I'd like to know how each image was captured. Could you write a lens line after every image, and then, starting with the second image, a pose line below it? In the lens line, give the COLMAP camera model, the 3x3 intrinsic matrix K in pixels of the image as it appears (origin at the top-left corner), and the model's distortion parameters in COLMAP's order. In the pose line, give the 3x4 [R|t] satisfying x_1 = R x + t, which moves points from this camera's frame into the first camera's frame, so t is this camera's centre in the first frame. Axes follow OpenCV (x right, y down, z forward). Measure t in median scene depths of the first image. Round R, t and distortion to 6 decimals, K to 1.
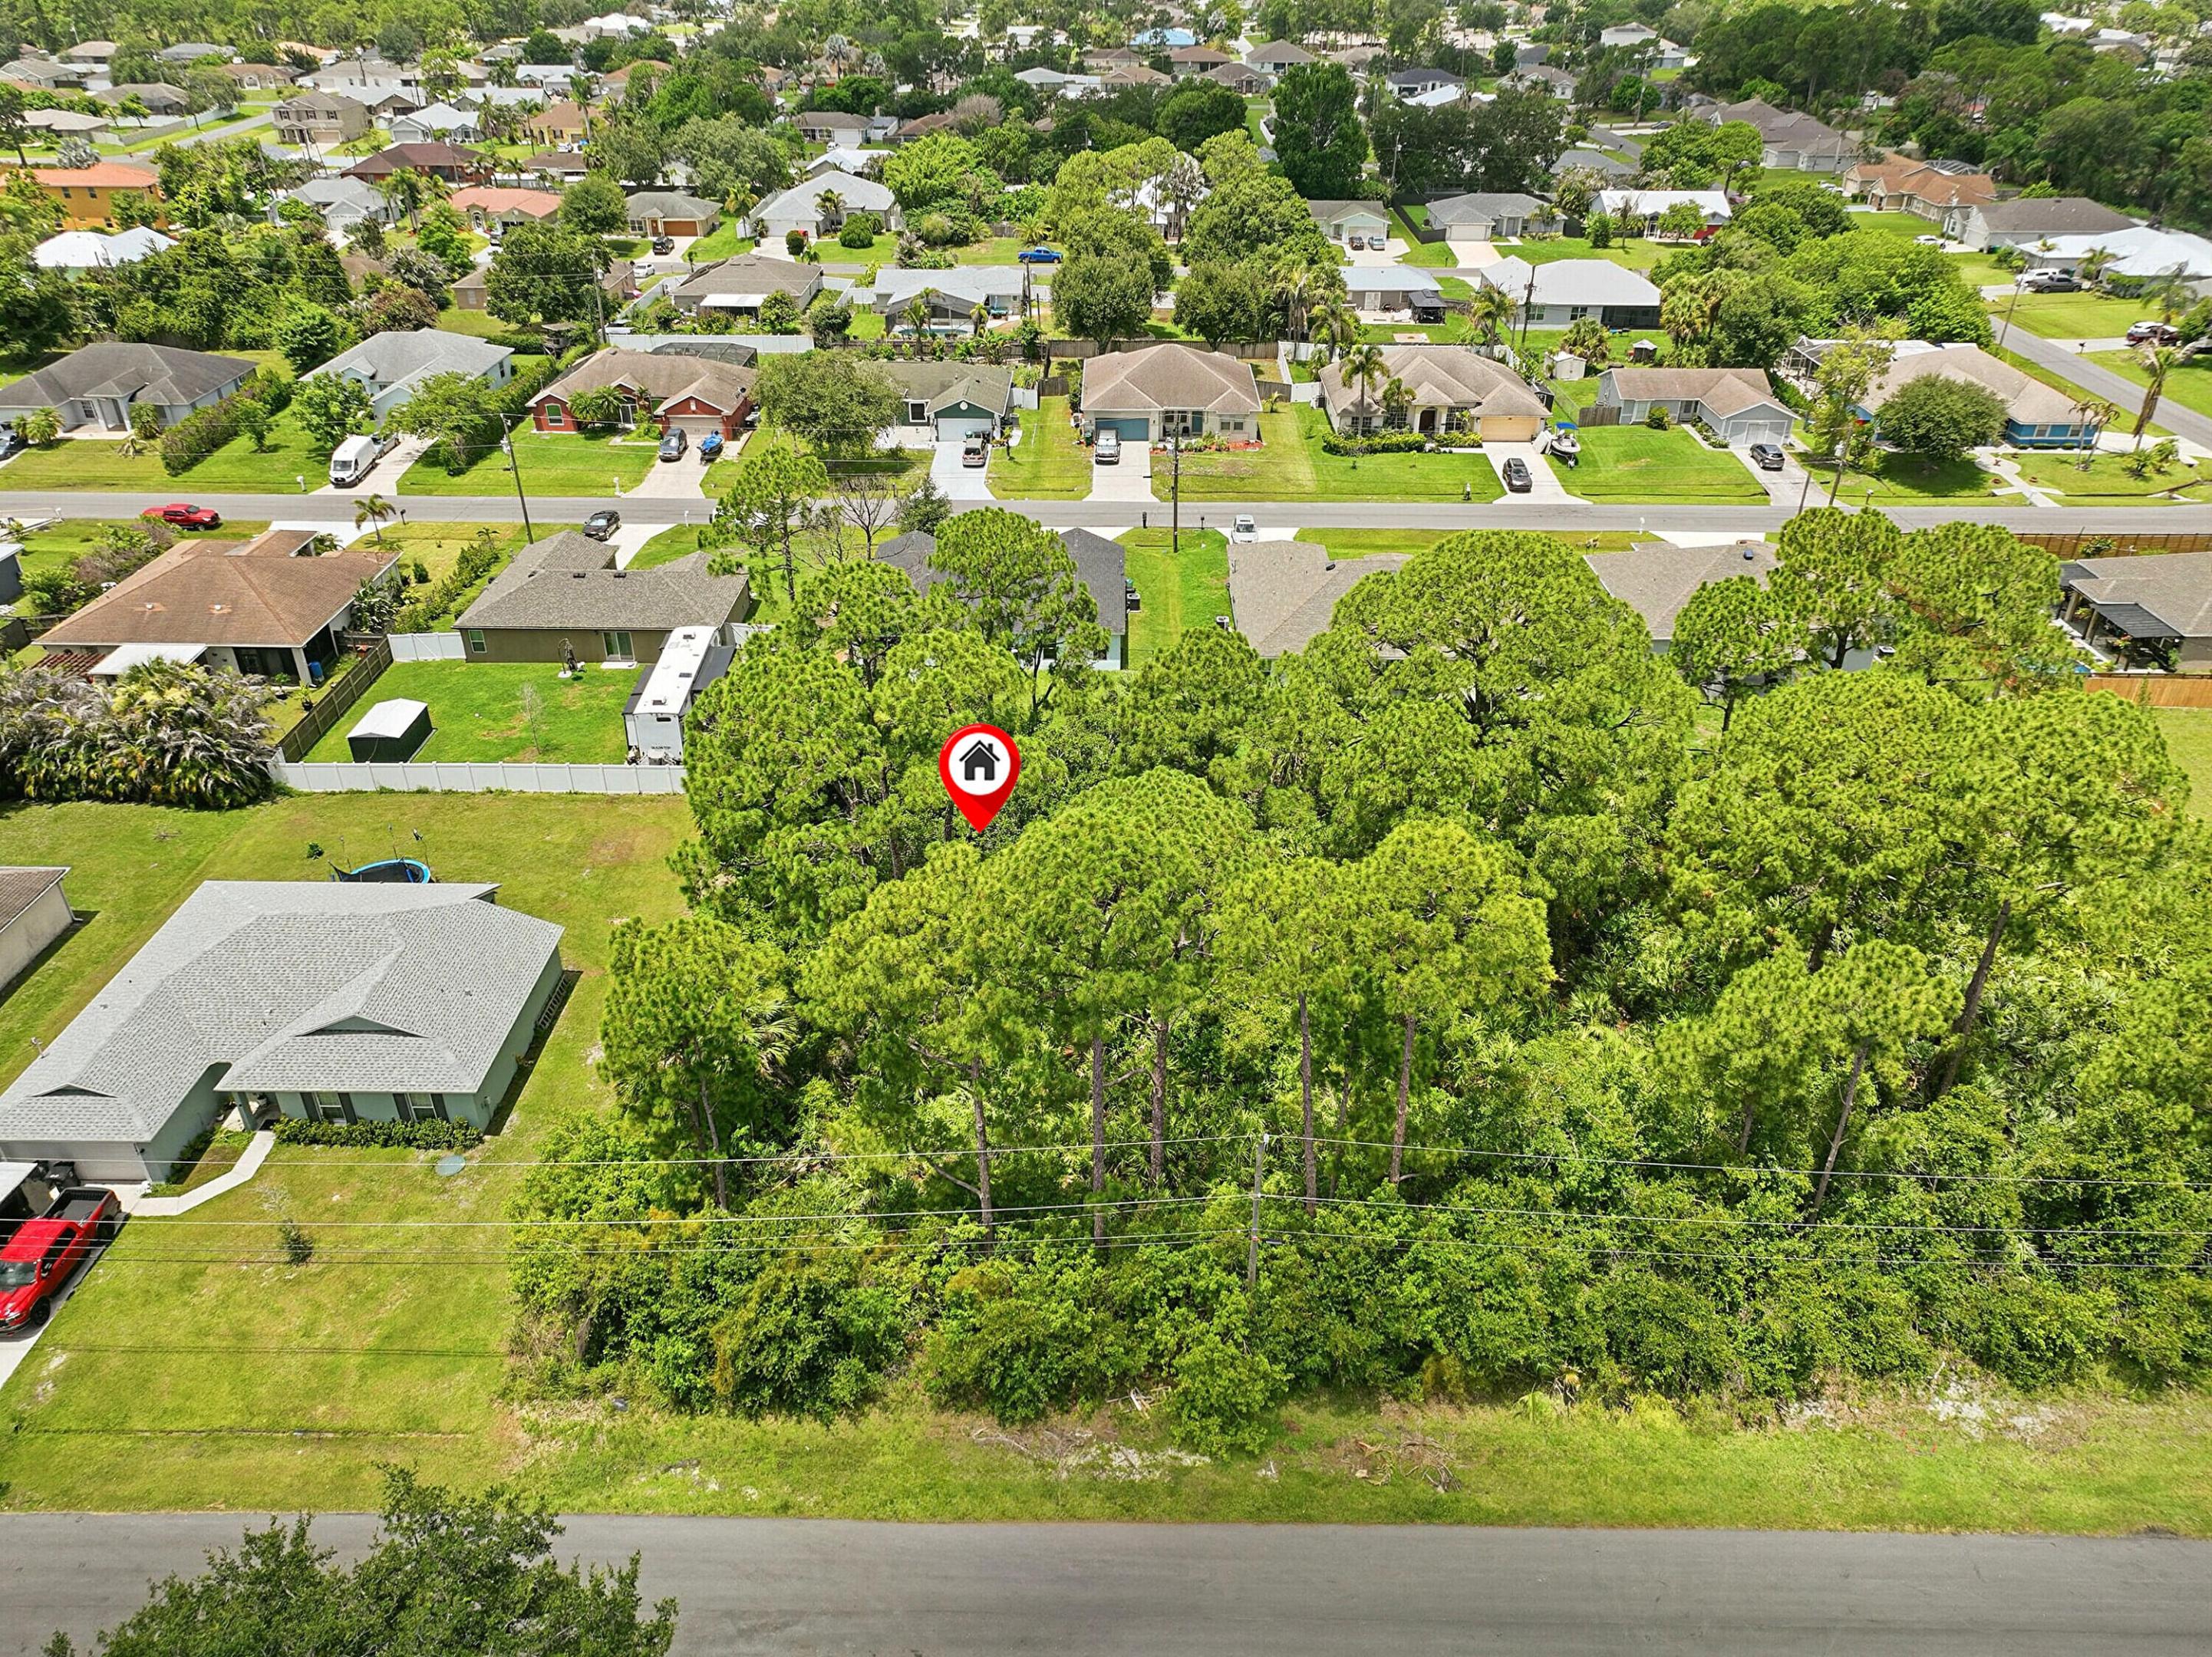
lens RADIAL K [[1563.3, 0, 1107.1], [0, 1563.3, 802.0], [0, 0, 1]] dist [-0.002102, 0.017072]
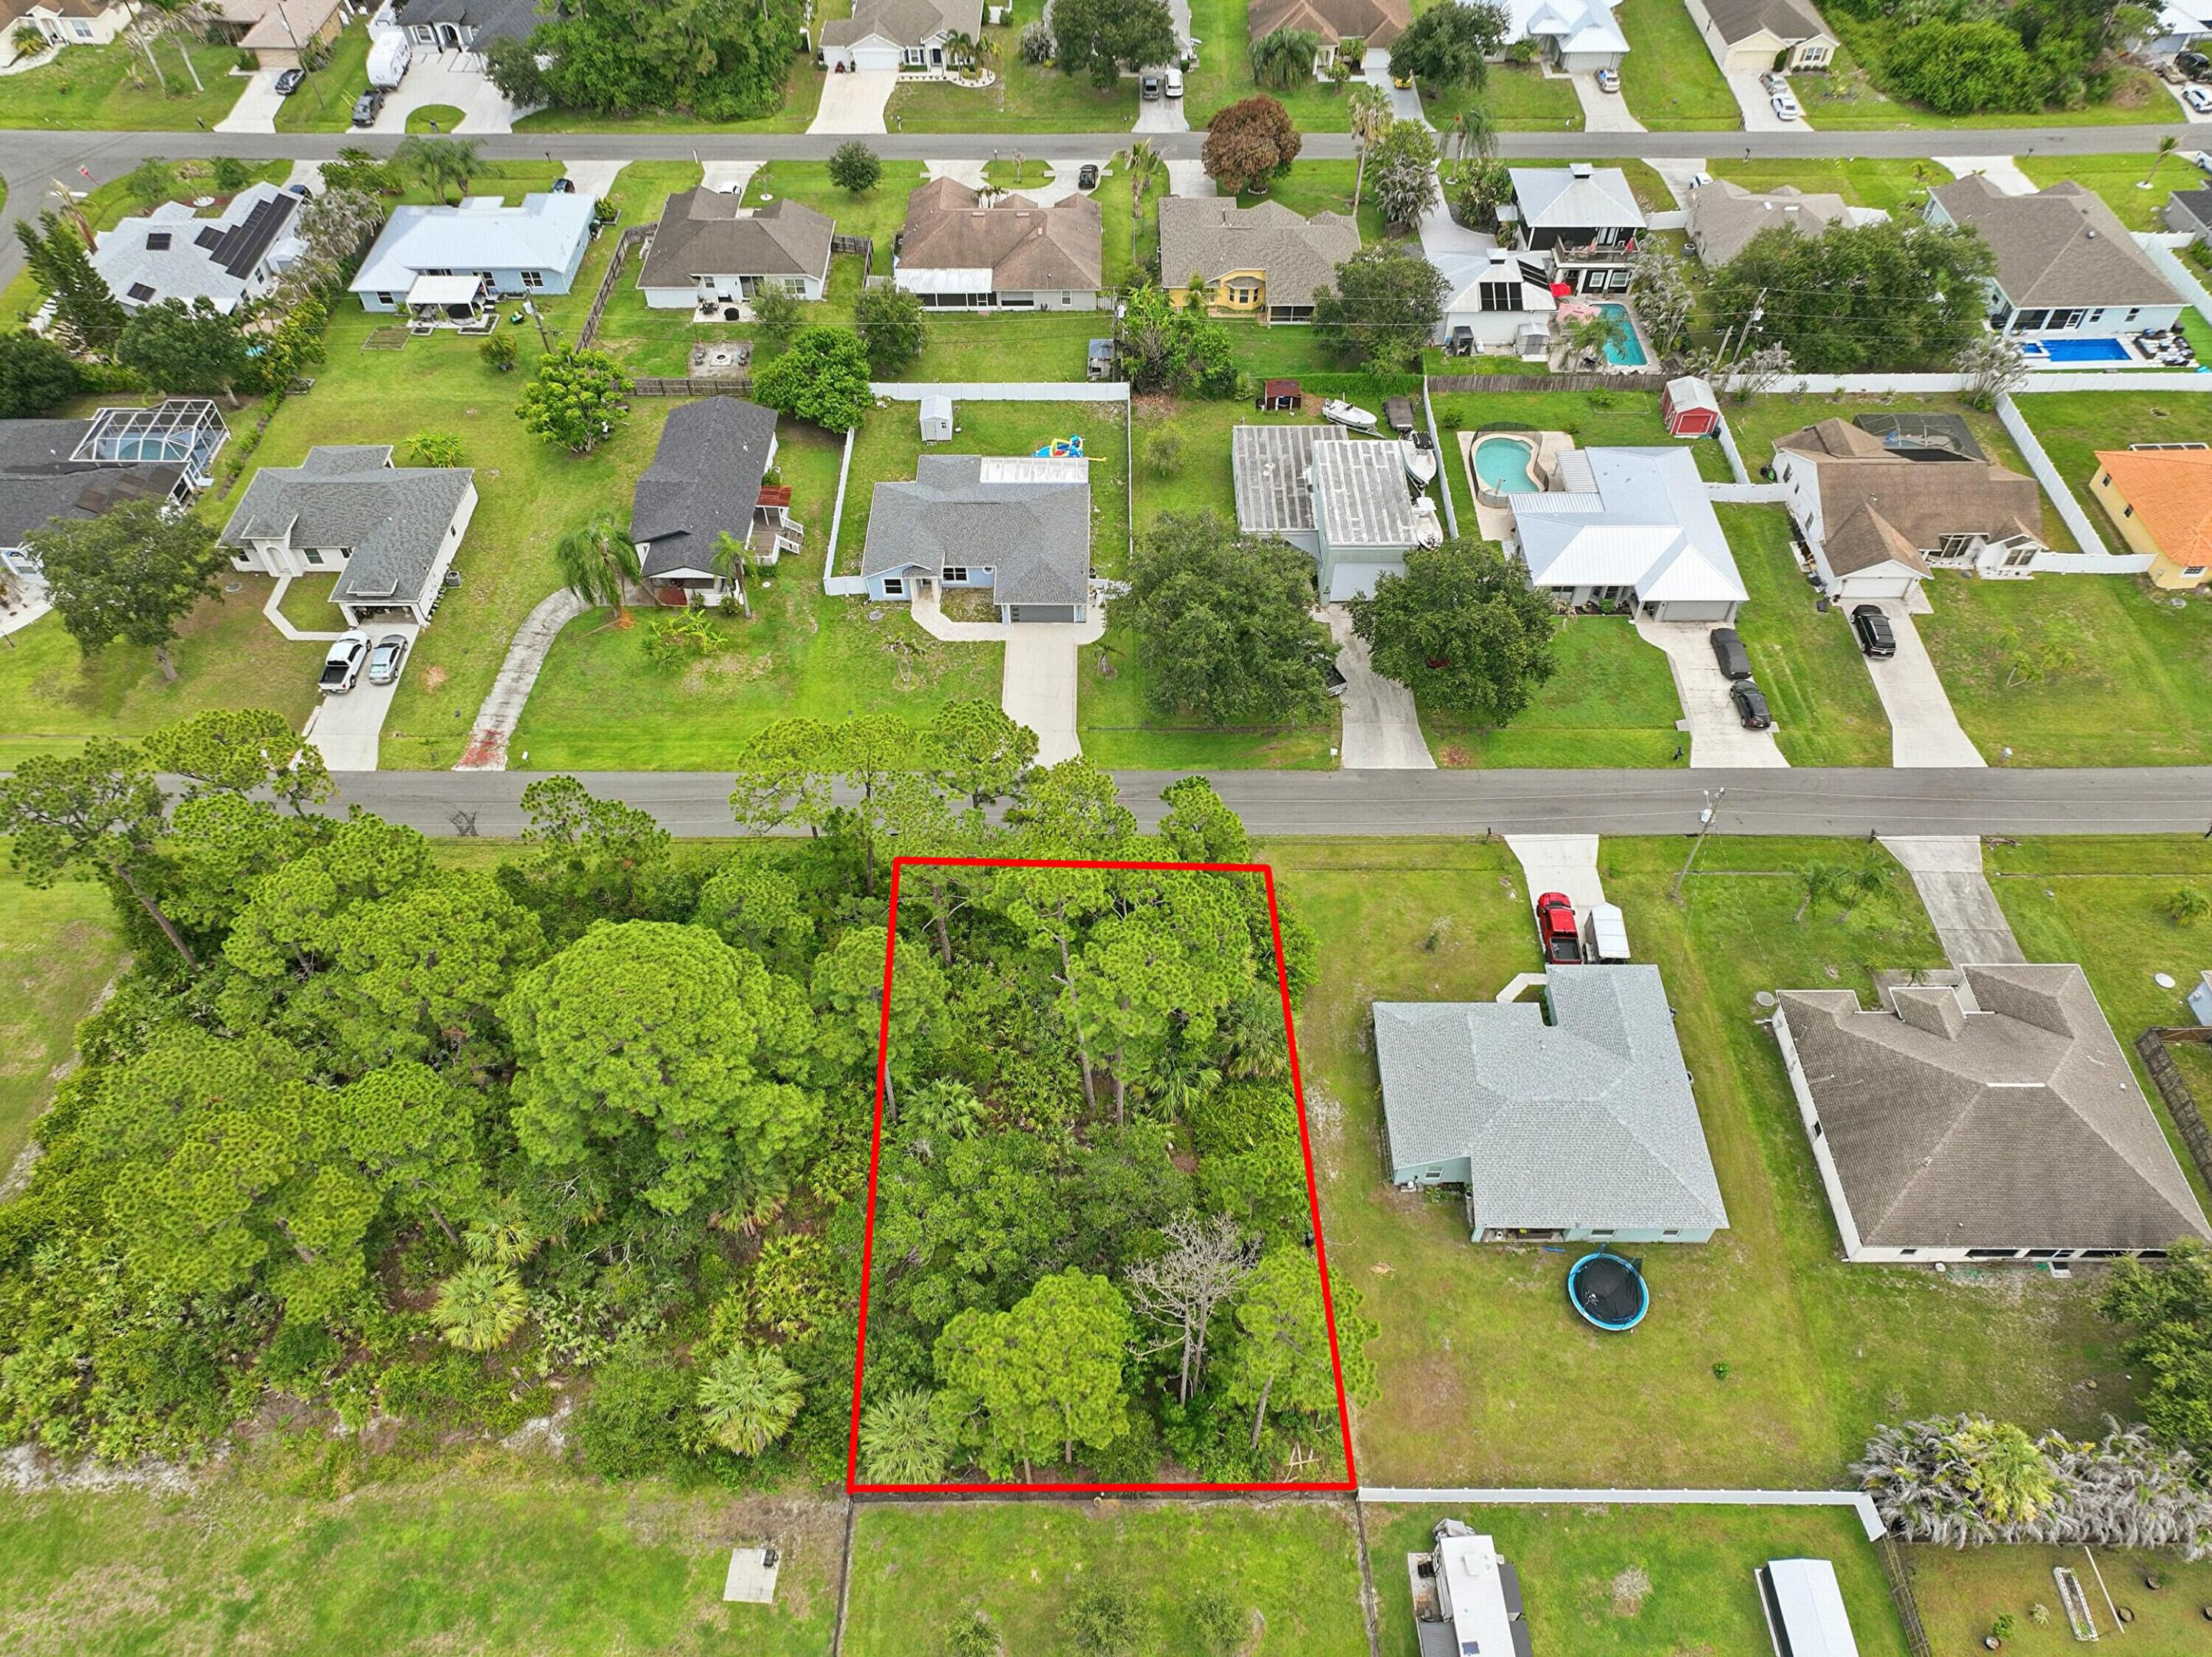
lens RADIAL K [[1552.9, 0, 1106.2], [0, 1552.9, 819.5], [0, 0, 1]] dist [-0.008239, 0.020353]
pose [[-0.999968, 0.003094, -0.007380, -0.053872], [-0.006713, 0.177571, 0.984085, -0.608853], [0.004356, 0.984103, -0.177545, 0.479876]]
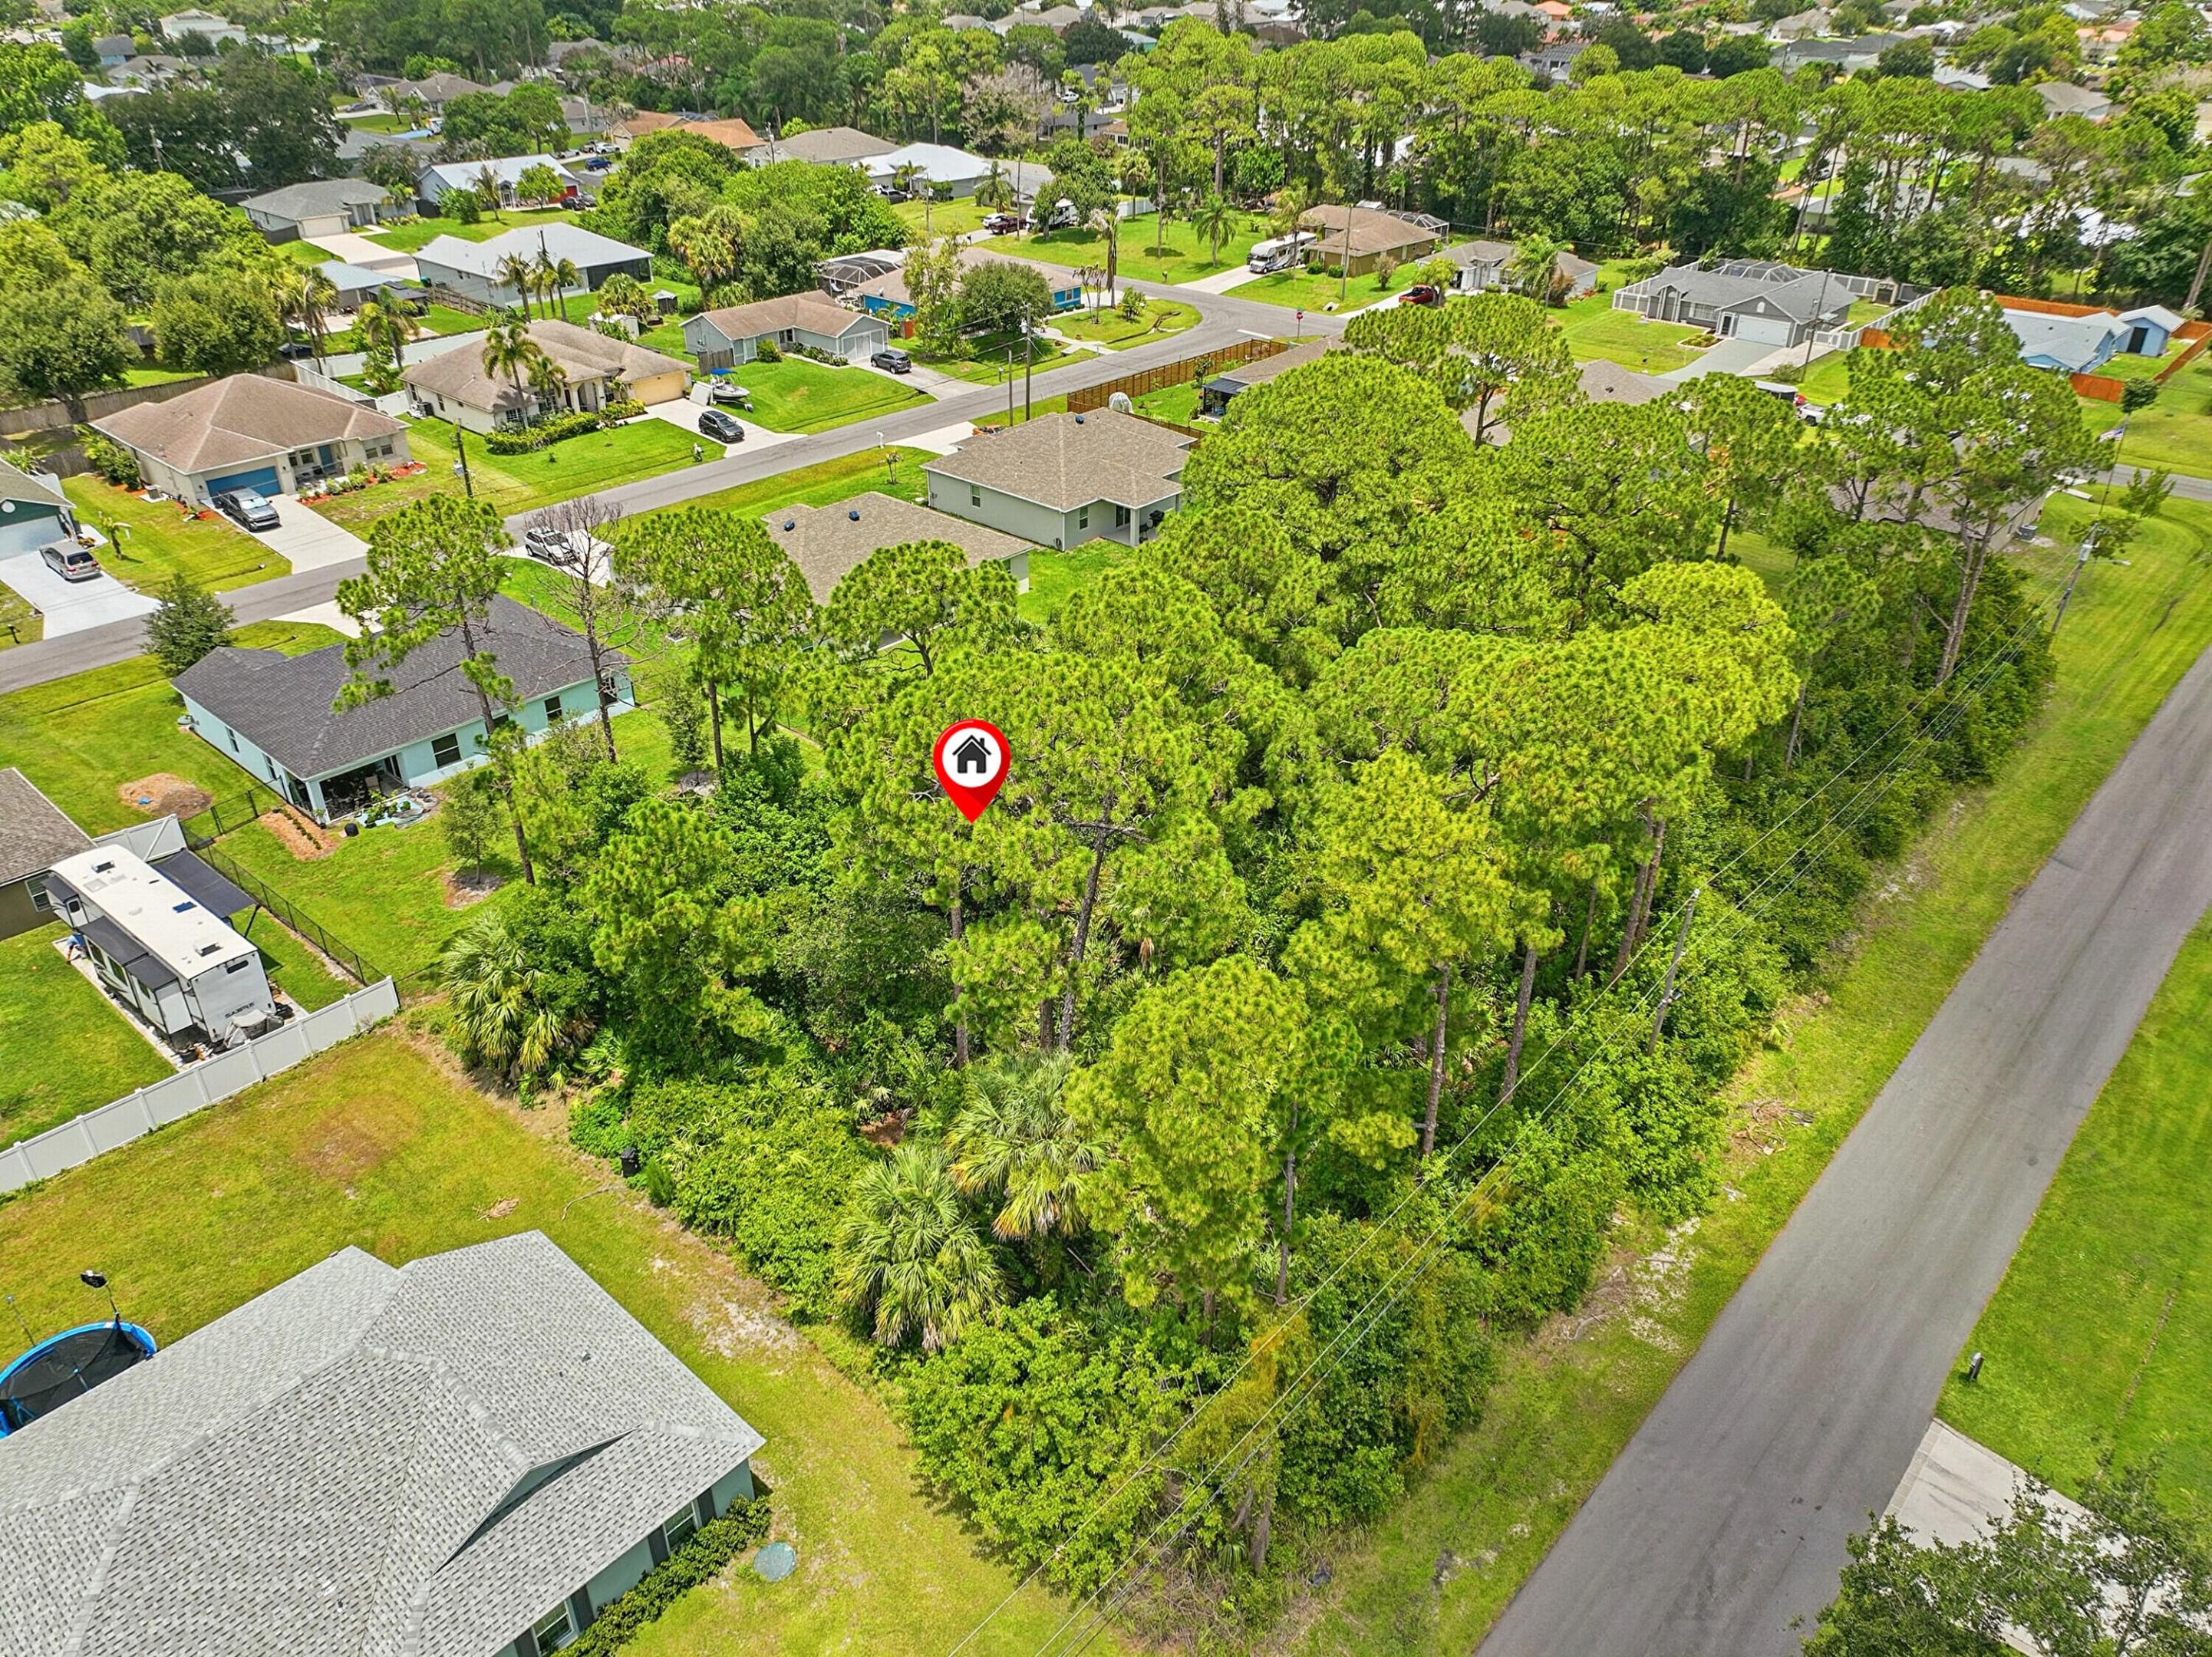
lens RADIAL K [[1563.3, 0, 1107.1], [0, 1563.3, 802.0], [0, 0, 1]] dist [-0.002102, 0.017072]
pose [[0.662860, -0.372477, 0.649521, -0.280697], [0.372039, 0.916664, 0.145995, -0.048450], [-0.649772, 0.144873, 0.746196, 0.158787]]
